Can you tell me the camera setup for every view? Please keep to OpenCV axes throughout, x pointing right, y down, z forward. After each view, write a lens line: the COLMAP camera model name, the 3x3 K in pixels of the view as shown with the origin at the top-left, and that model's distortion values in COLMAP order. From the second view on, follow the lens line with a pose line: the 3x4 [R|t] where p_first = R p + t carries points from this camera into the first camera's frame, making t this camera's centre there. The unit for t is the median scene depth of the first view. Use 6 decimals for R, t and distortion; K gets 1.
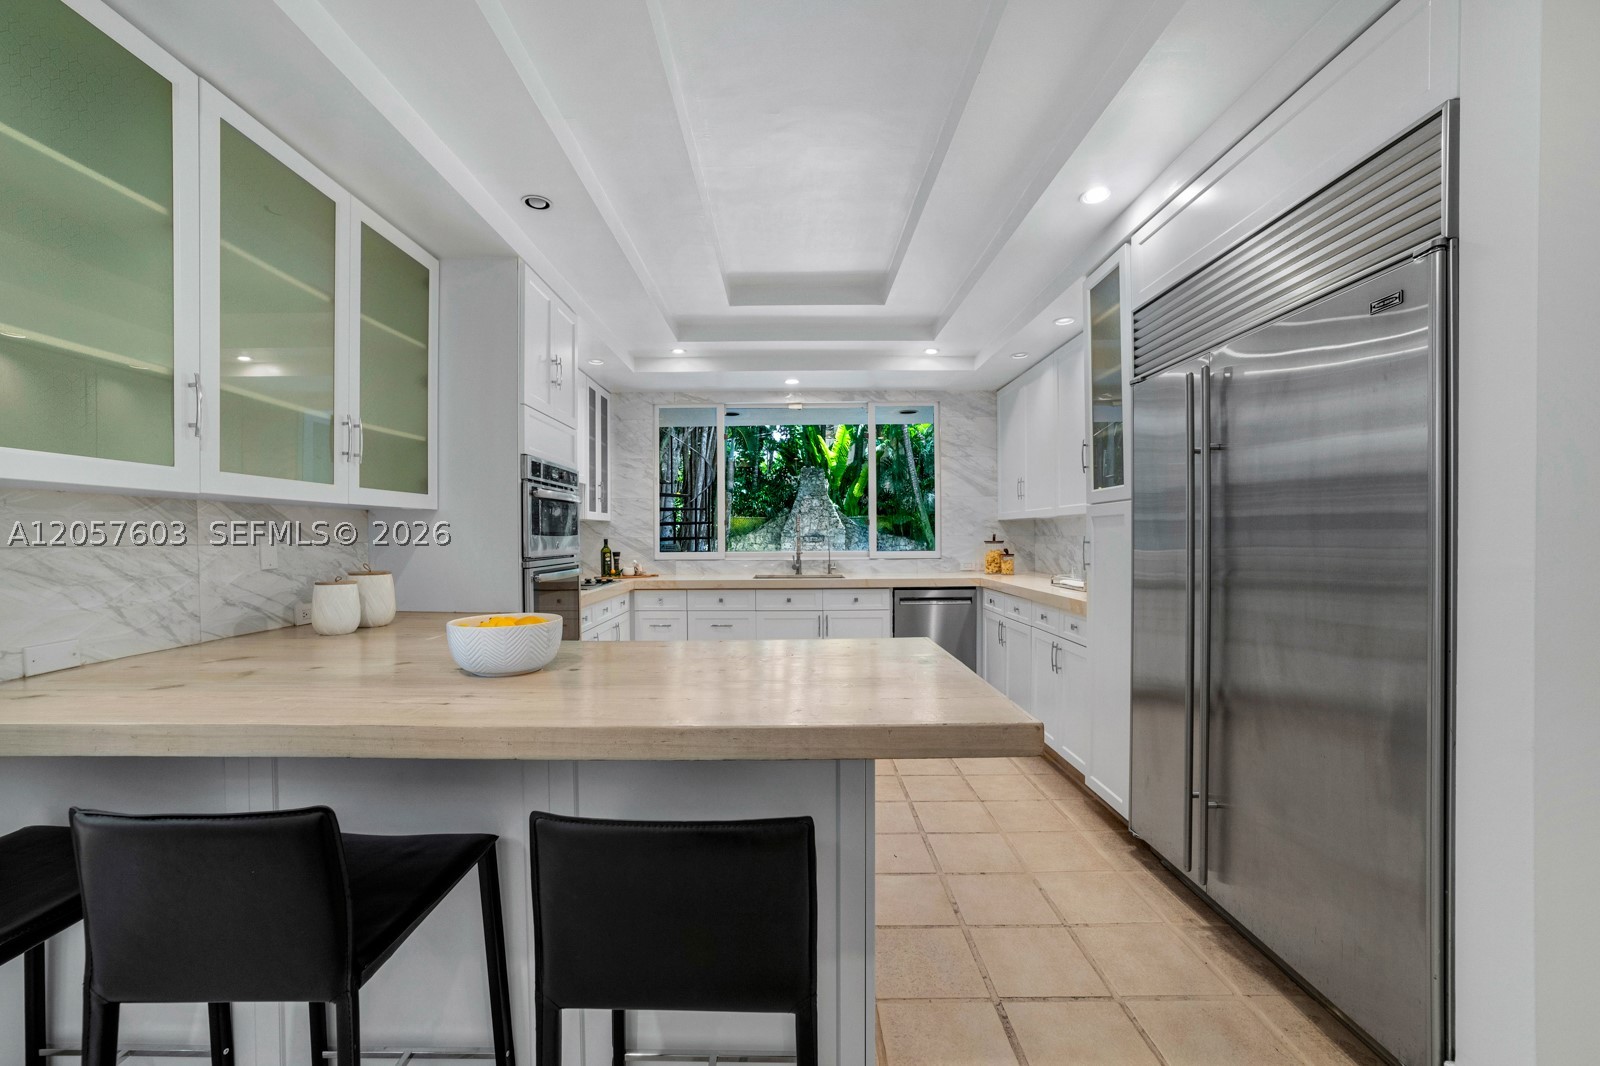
lens RADIAL K [[654.3, 0, 782.6], [0, 654.3, 542.9], [0, 0, 1]] dist [-0.038878, 0.000276]
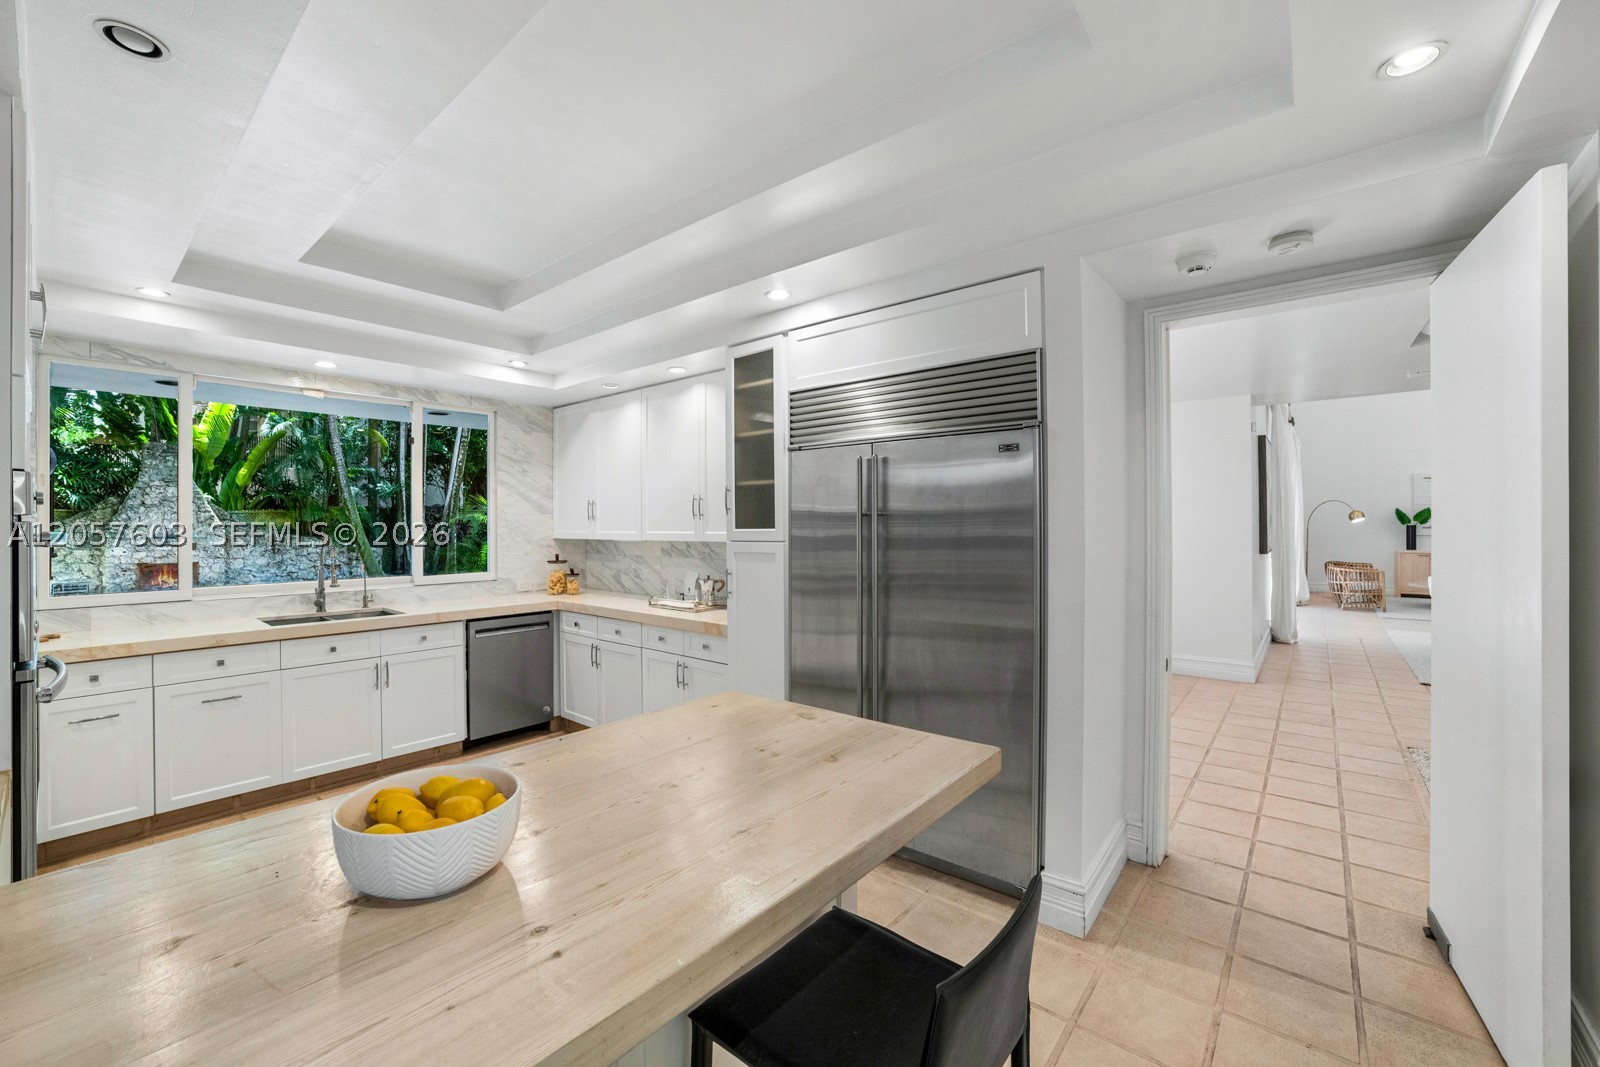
lens RADIAL K [[656.4, 0, 789.1], [0, 656.4, 520.4], [0, 0, 1]] dist [-0.062284, 0.024023]
pose [[0.635887, 0.009145, 0.771728, -0.216202], [0.007787, 0.999803, -0.018264, -0.043569], [-0.771743, 0.017623, 0.635690, 0.098332]]
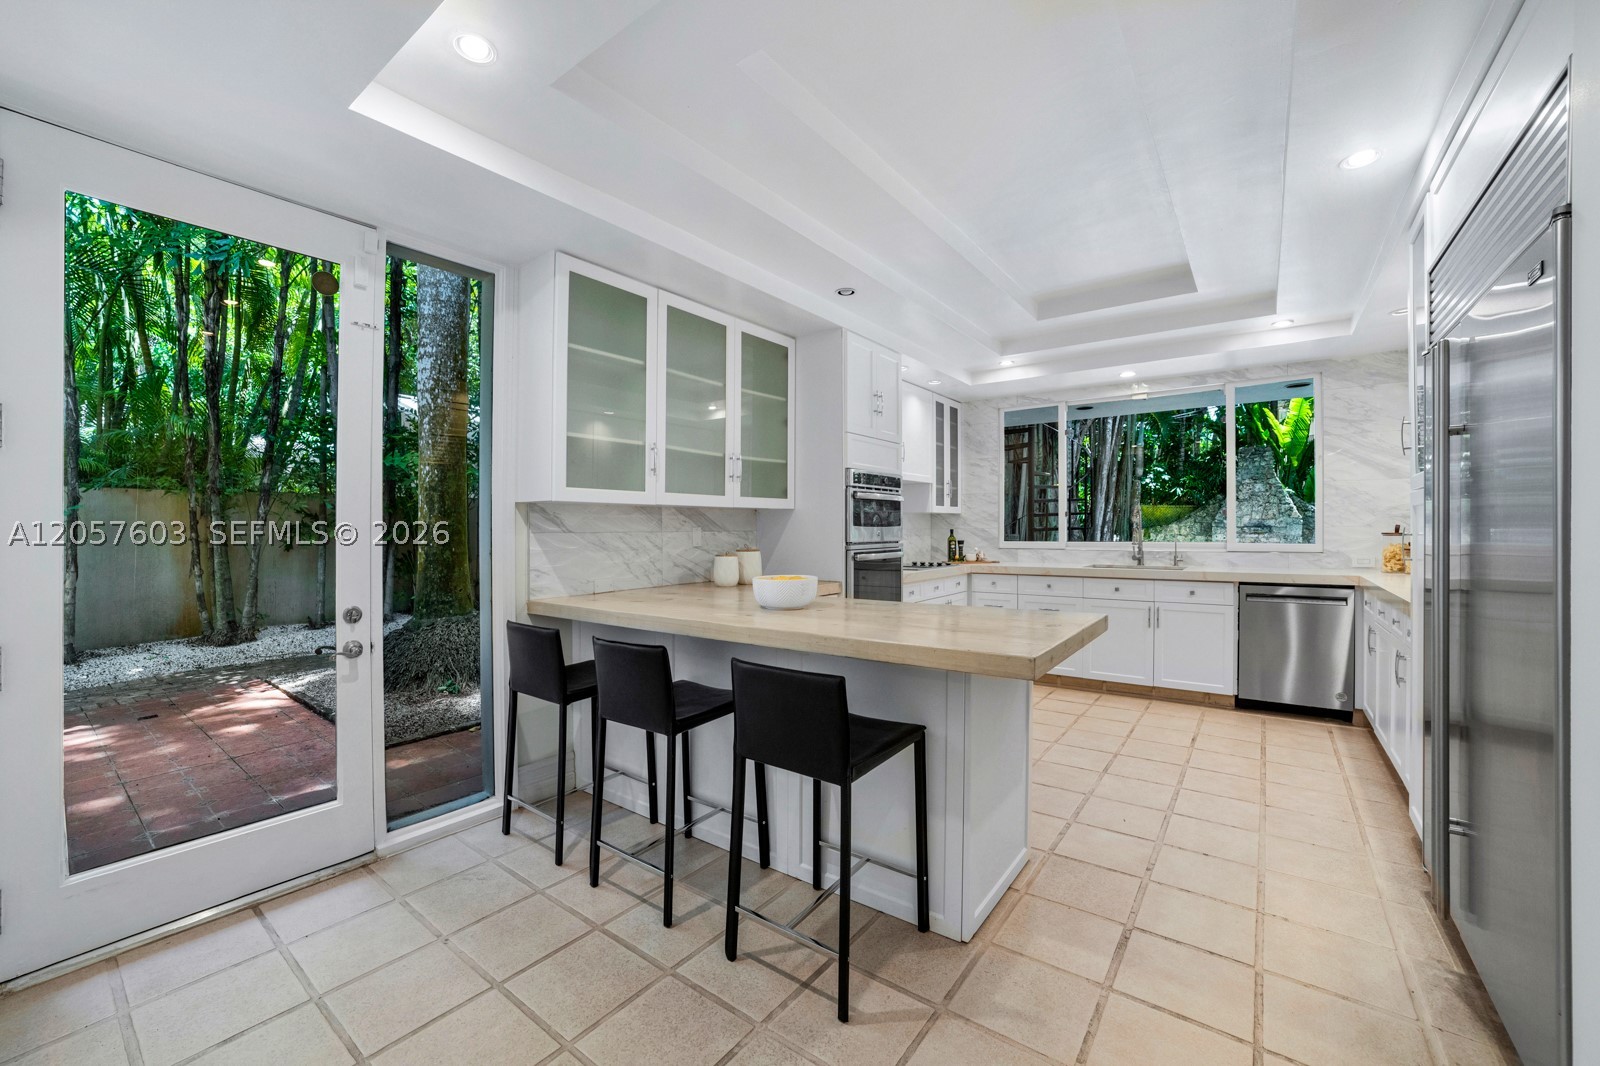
lens RADIAL K [[641.9, 0, 786.3], [0, 641.9, 529.9], [0, 0, 1]] dist [-0.053157, 0.022975]
pose [[0.801713, 0.004008, -0.597696, 0.175308], [-0.006641, 0.999976, -0.002202, -0.000053], [0.597672, 0.005735, 0.801720, -0.097911]]
